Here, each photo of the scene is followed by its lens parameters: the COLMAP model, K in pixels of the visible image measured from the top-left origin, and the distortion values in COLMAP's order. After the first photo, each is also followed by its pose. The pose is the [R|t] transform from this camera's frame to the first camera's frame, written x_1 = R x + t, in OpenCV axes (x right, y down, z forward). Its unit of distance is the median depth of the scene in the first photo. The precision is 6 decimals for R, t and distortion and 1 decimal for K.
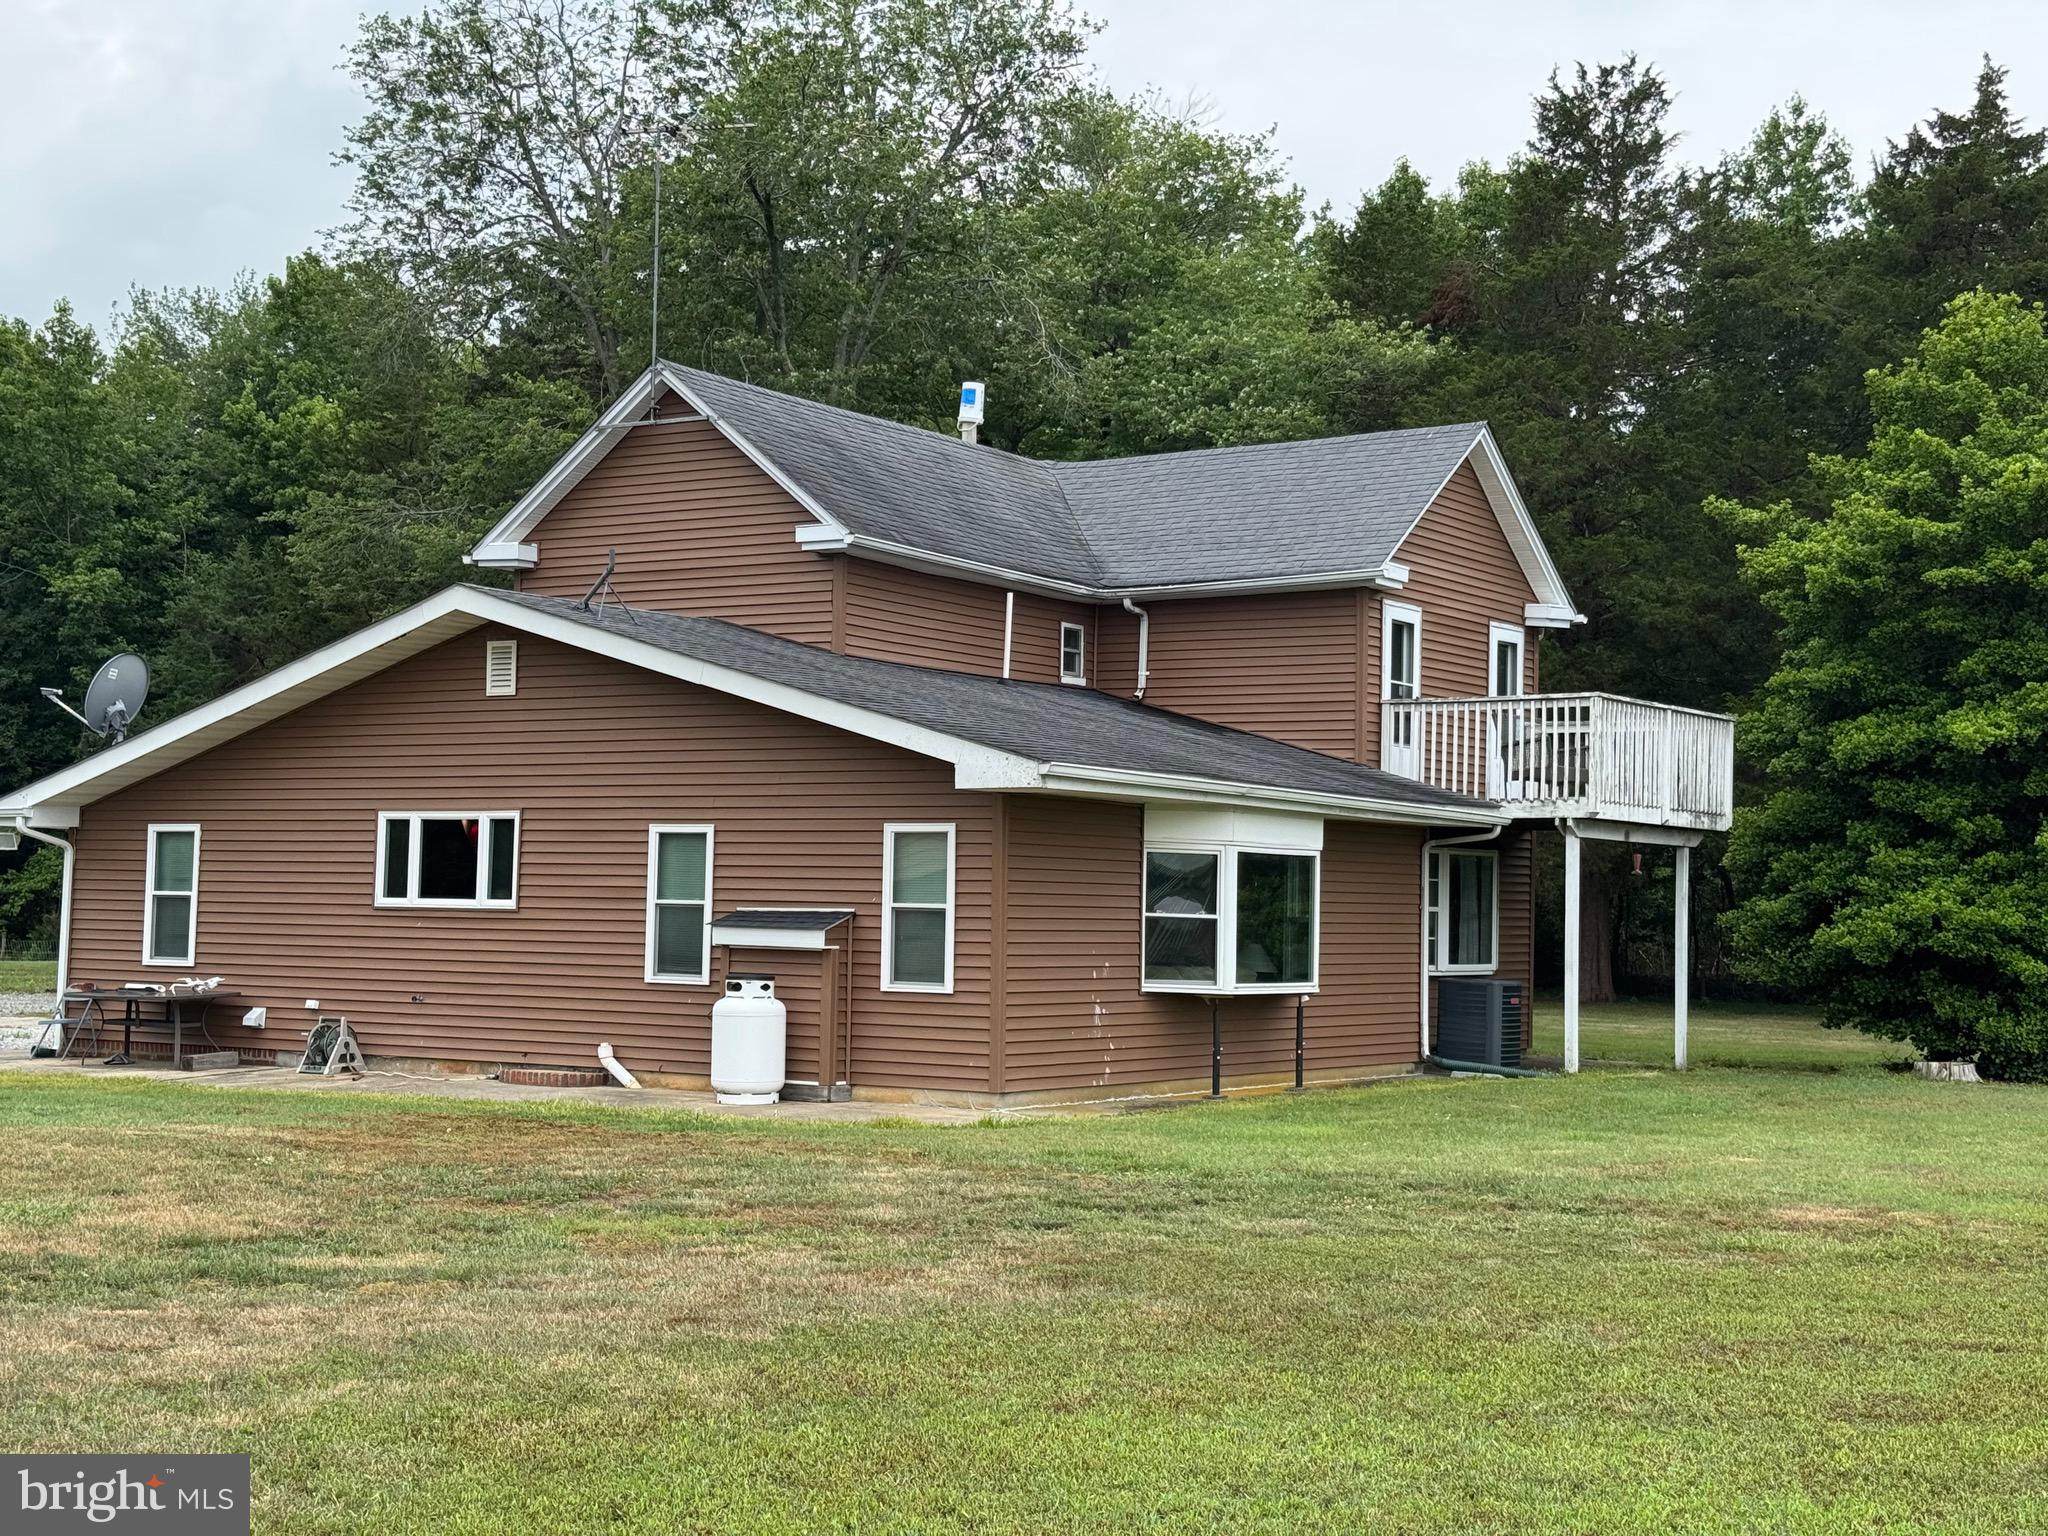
lens RADIAL K [[2854.8, 0, 1024.0], [0, 2854.8, 768.0], [0, 0, 1]] dist [0.146872, -0.166419]
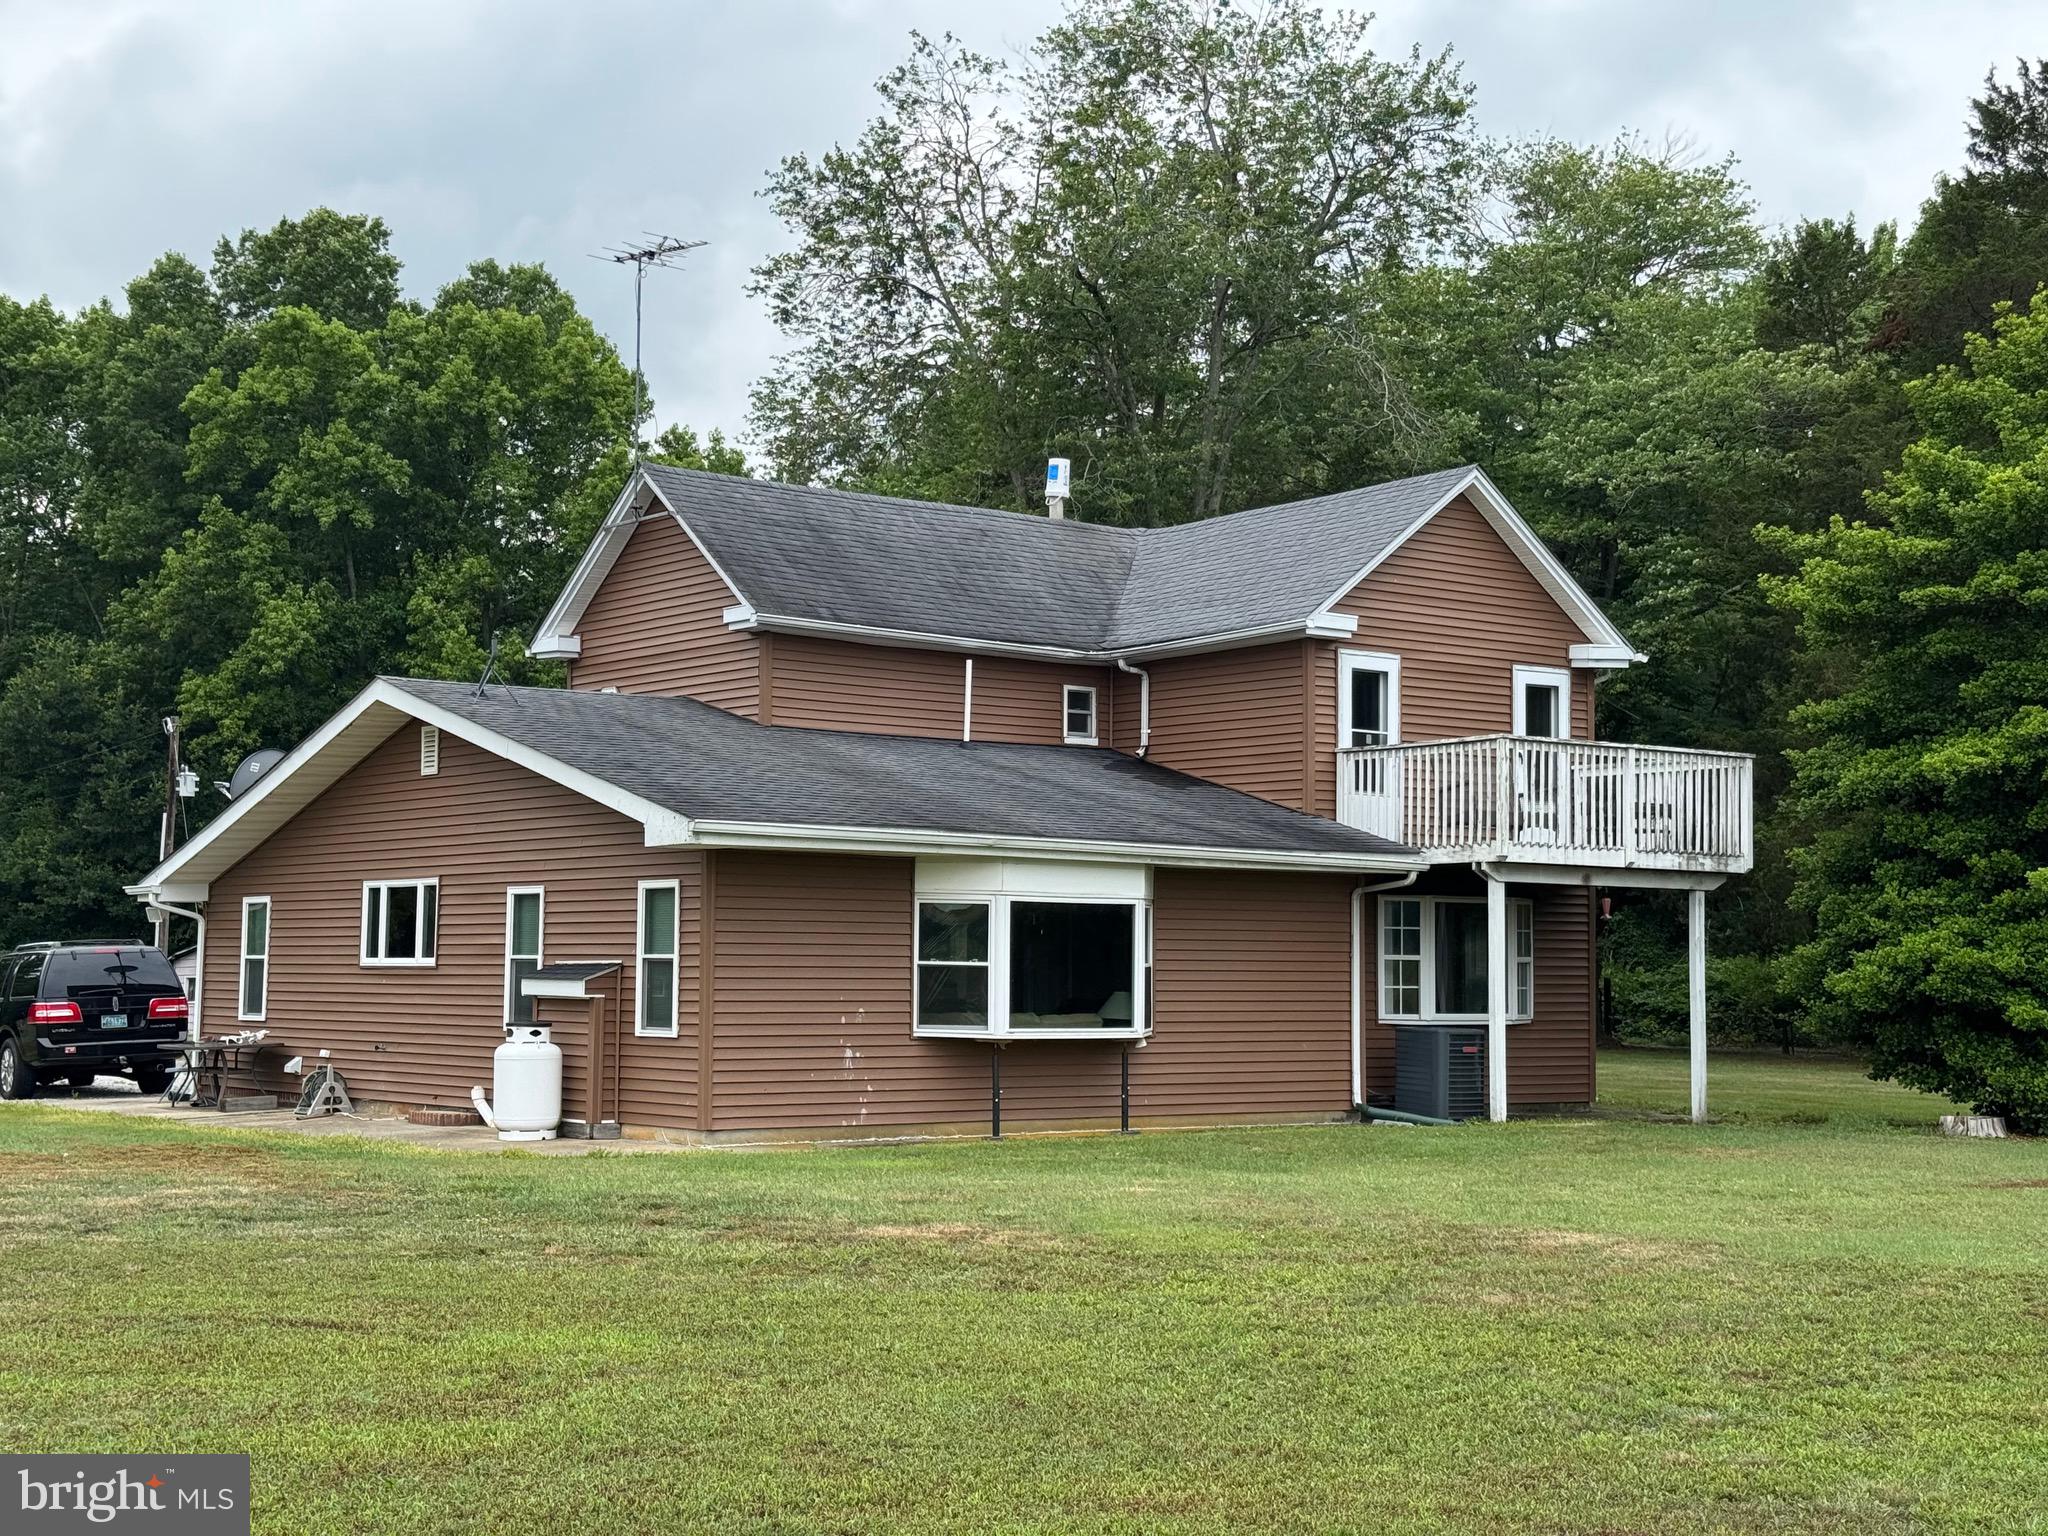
lens RADIAL K [[2854.8, 0, 1024.0], [0, 2854.8, 768.0], [0, 0, 1]] dist [0.146872, -0.166419]
pose [[0.944979, -0.034460, -0.325310, 0.356656], [0.025809, 0.999190, -0.030873, 0.011244], [0.326110, 0.020779, 0.945103, 0.017557]]
